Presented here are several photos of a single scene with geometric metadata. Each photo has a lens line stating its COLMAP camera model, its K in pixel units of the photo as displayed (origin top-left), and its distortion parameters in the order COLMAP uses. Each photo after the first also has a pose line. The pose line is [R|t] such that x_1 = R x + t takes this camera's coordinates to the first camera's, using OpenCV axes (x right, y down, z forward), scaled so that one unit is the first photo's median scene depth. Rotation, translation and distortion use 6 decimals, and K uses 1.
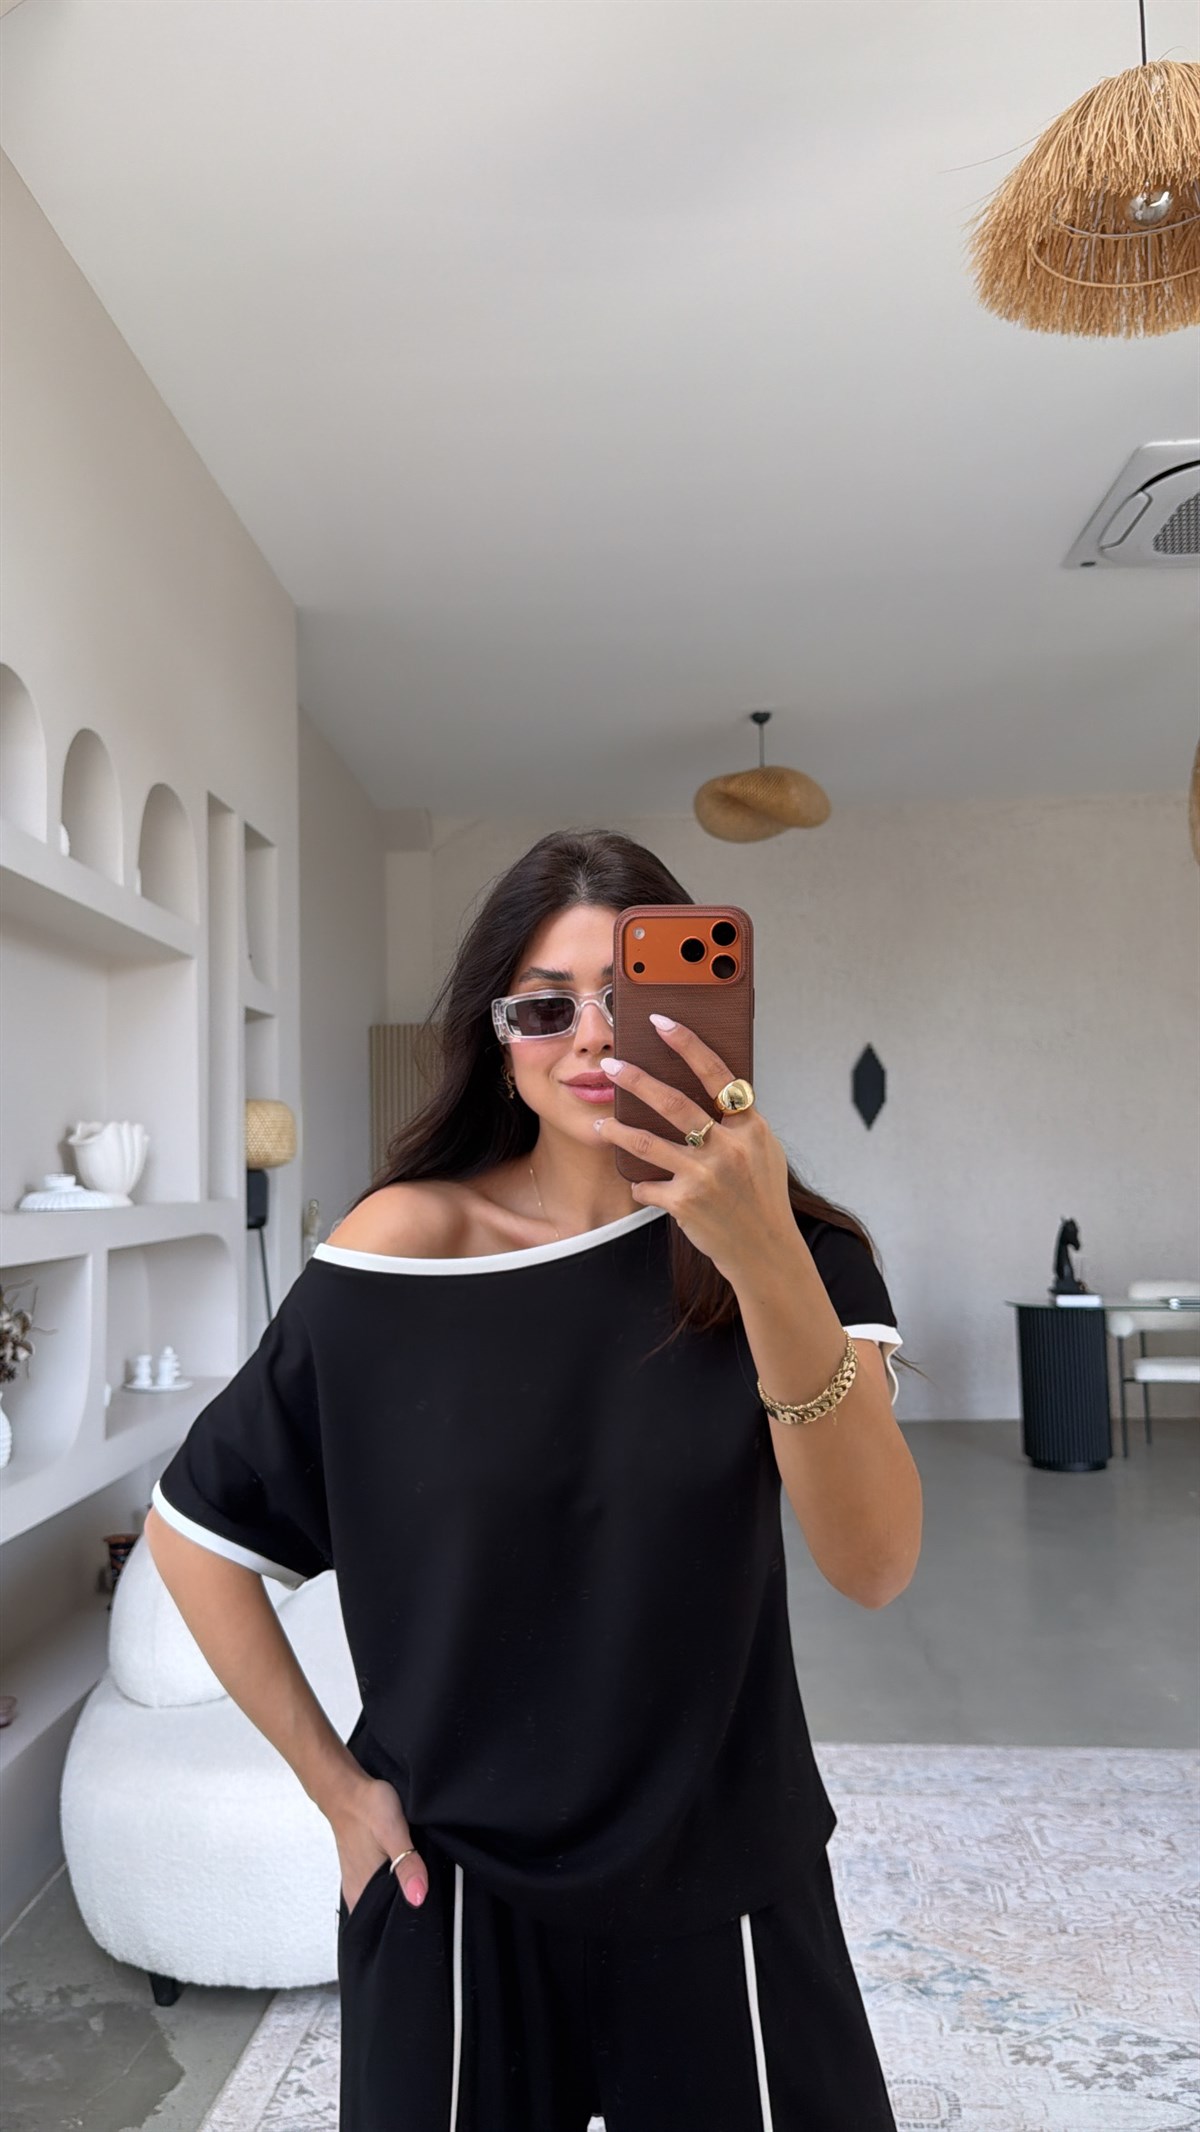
lens RADIAL K [[1431.5, 0, 581.8], [0, 1431.5, 1080.4], [0, 0, 1]] dist [-0.010563, -0.007203]
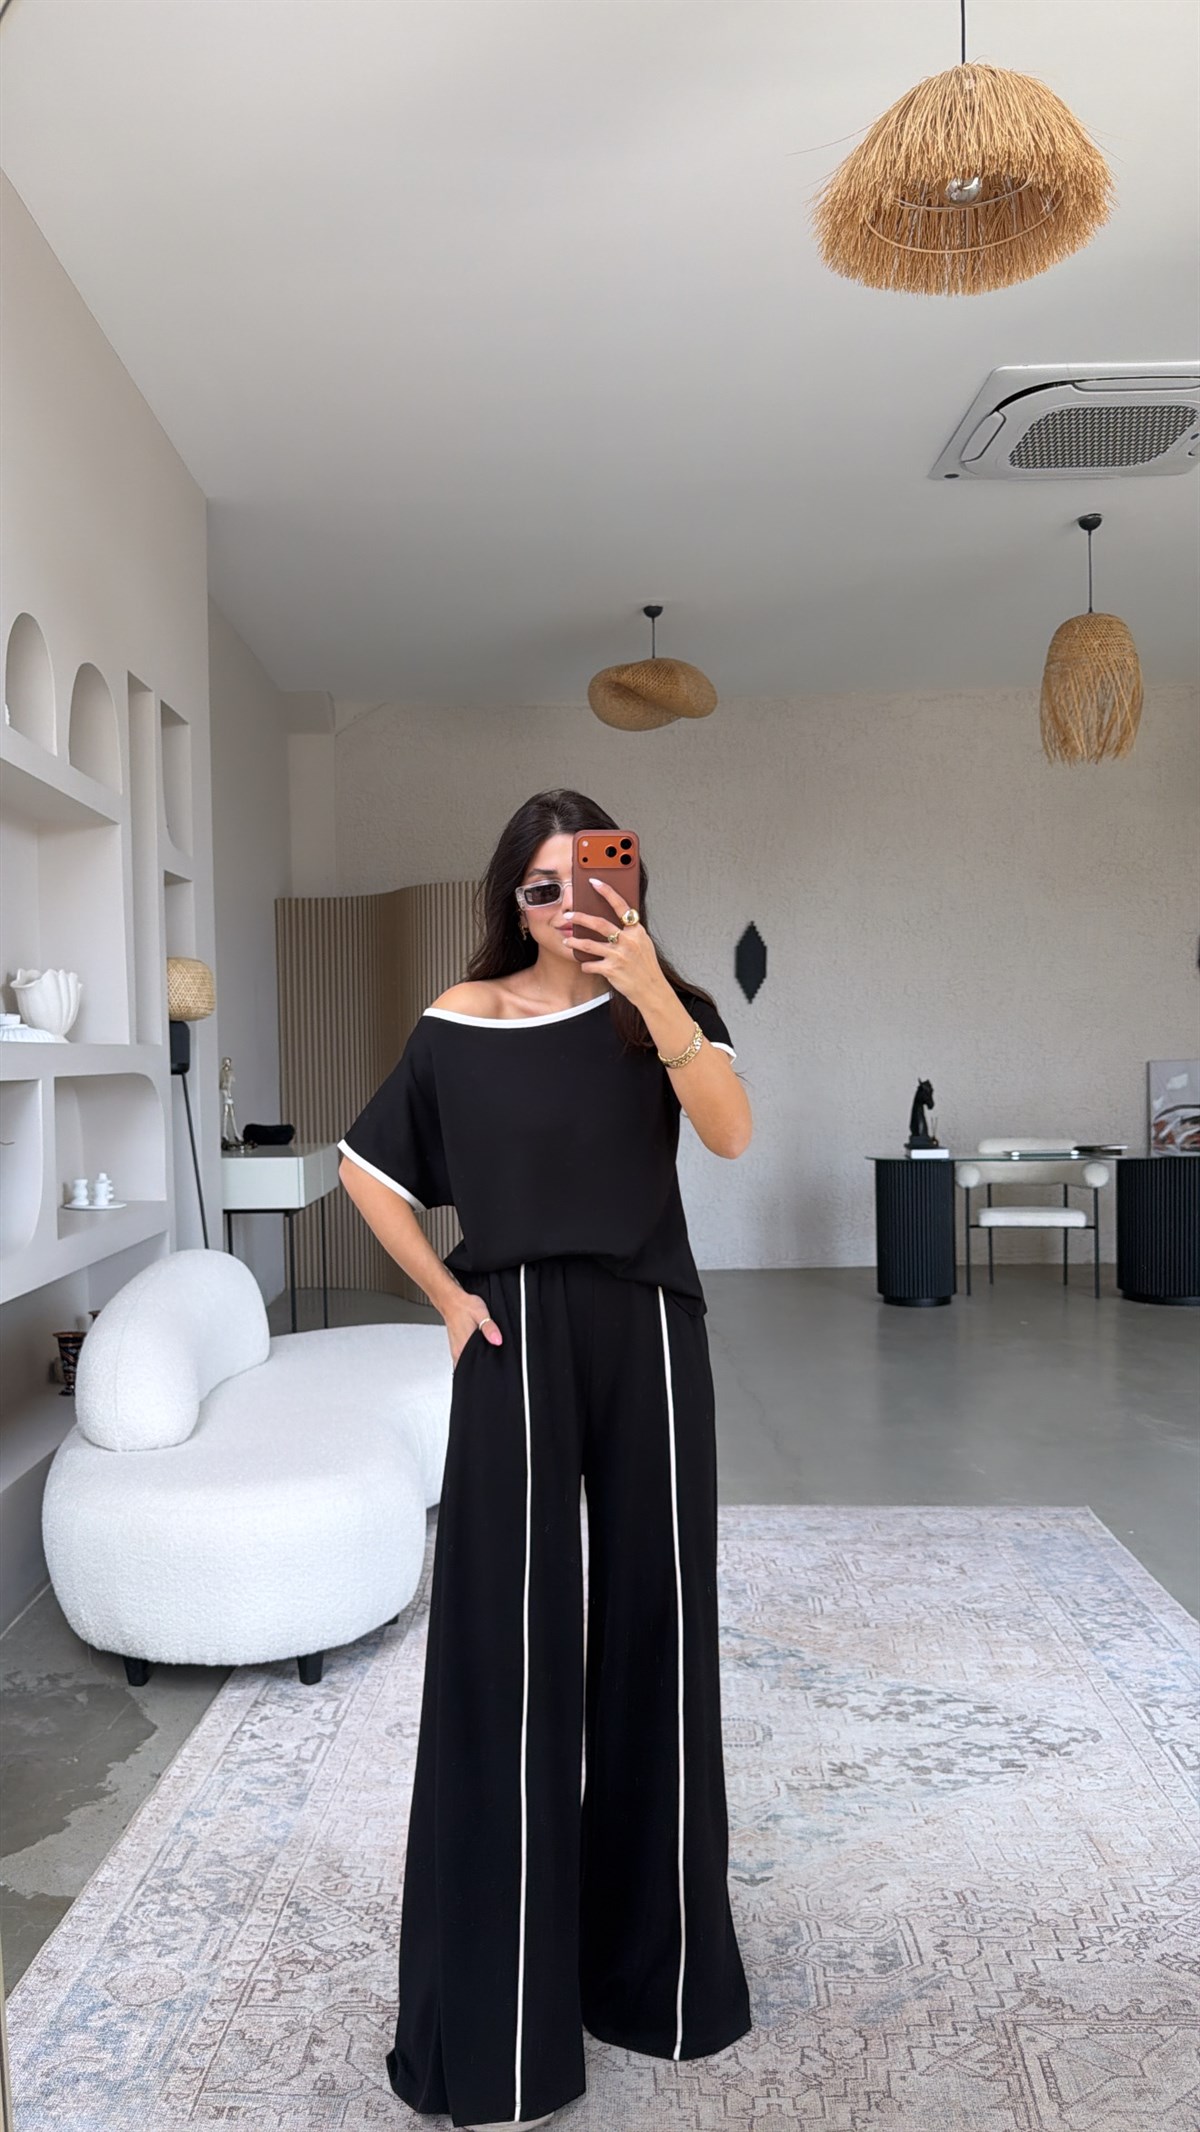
lens RADIAL K [[1431.5, 0, 583.9], [0, 1431.5, 1072.3], [0, 0, 1]] dist [-0.010563, -0.007203]
pose [[0.997469, 0.003003, 0.071034, 0.002747], [-0.008210, 0.997289, 0.073125, 0.023602], [-0.070622, -0.073523, 0.994790, -0.153034]]
